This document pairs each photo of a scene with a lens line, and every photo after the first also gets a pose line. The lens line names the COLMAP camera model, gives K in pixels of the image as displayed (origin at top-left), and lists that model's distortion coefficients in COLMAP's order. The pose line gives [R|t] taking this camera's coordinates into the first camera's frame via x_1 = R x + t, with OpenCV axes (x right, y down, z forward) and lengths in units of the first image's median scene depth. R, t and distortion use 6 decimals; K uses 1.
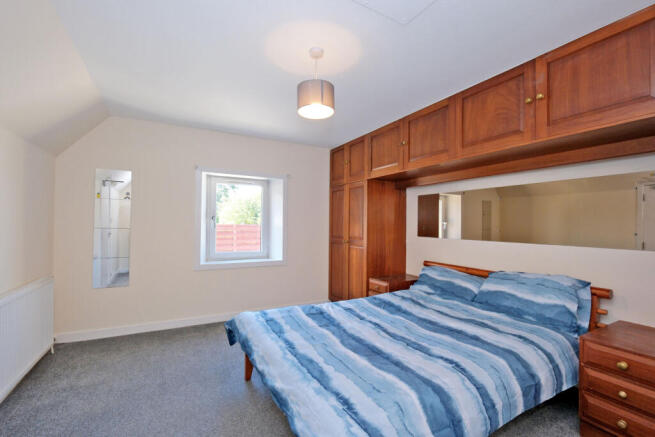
lens RADIAL K [[287.4, 0, 326.7], [0, 287.4, 220.2], [0, 0, 1]] dist [-0.002828, -0.000233]
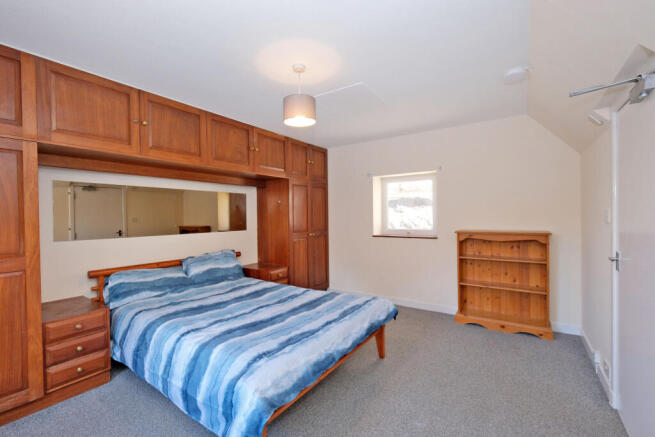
lens RADIAL K [[287.4, 0, 326.7], [0, 287.4, 220.2], [0, 0, 1]] dist [-0.002828, -0.000233]
pose [[-0.460502, -0.021945, 0.887388, -0.977541], [-0.007205, 0.999754, 0.020985, -0.020099], [-0.887630, 0.003269, -0.460546, 1.286713]]
